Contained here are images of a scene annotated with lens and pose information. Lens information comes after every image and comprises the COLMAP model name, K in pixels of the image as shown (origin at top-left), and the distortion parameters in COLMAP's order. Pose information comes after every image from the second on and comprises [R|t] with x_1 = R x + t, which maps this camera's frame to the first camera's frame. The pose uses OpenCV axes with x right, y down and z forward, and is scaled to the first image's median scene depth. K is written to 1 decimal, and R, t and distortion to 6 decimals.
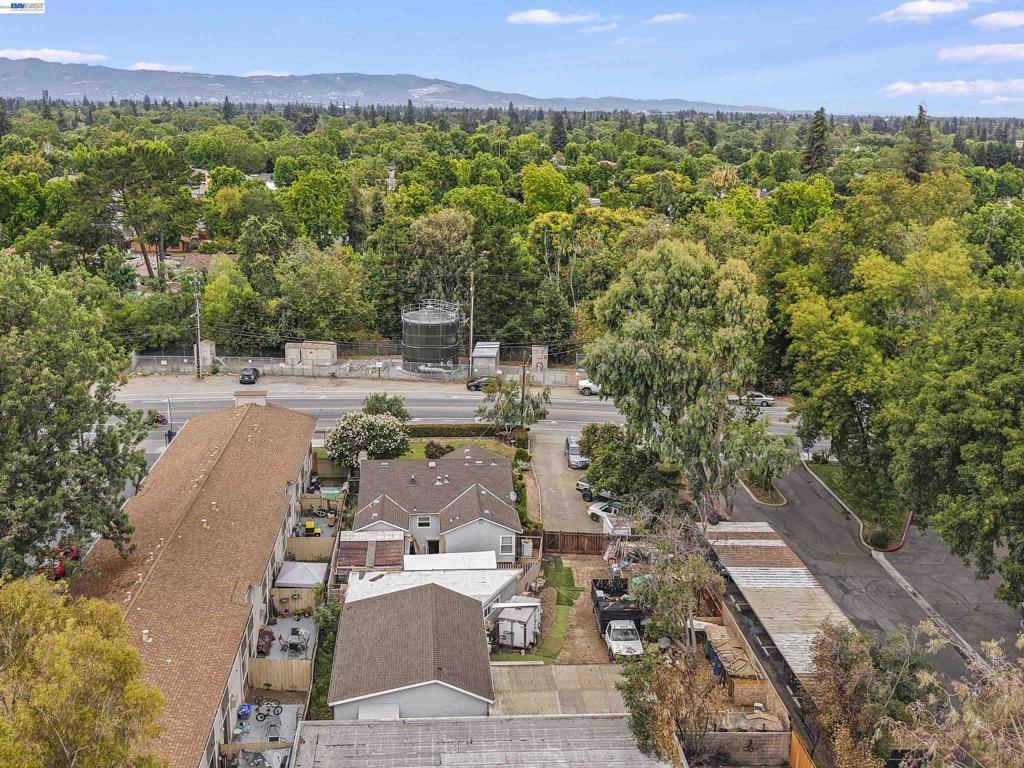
lens RADIAL K [[1004.4, 0, 490.9], [0, 1004.4, 364.4], [0, 0, 1]] dist [0.146250, -0.388824]
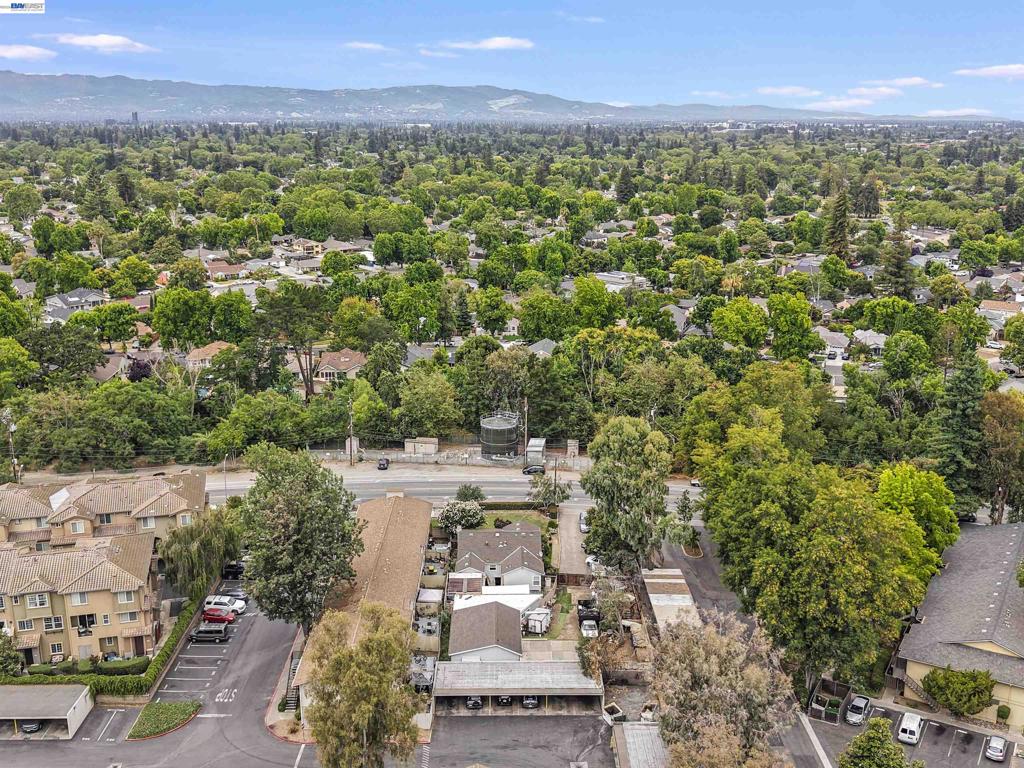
lens RADIAL K [[1011.2, 0, 512.0], [0, 1011.2, 384.0], [0, 0, 1]] dist [0.124091, -0.294529]
pose [[0.998313, -0.001611, -0.058048, 0.080546], [0.002150, 0.999955, 0.009222, -0.205437], [0.058030, -0.009331, 0.998271, -0.888272]]
